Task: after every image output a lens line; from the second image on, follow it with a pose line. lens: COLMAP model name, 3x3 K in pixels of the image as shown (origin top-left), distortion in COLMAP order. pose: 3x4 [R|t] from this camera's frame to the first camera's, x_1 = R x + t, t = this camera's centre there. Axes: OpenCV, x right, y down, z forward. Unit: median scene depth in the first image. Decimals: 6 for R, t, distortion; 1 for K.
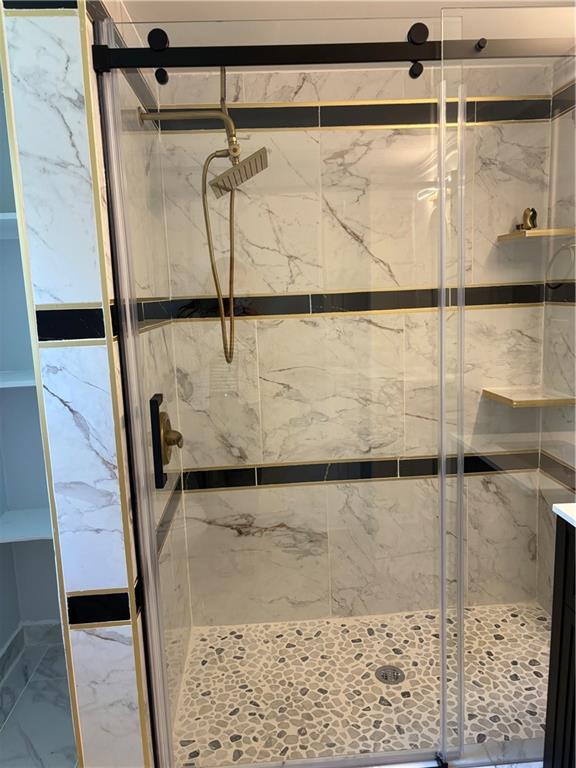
lens RADIAL K [[580.2, 0, 290.7], [0, 580.2, 386.4], [0, 0, 1]] dist [0.037519, -0.040373]
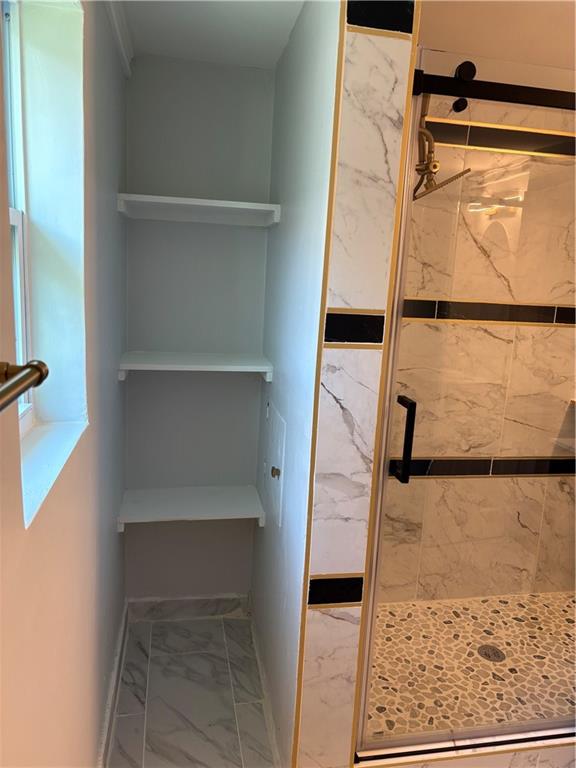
lens RADIAL K [[580.2, 0, 294.2], [0, 580.2, 388.6], [0, 0, 1]] dist [0.037519, -0.040373]
pose [[0.988056, 0.068377, 0.138090, -0.386865], [-0.073011, 0.996916, 0.028769, -0.011094], [-0.135697, -0.038507, 0.990002, -0.027055]]
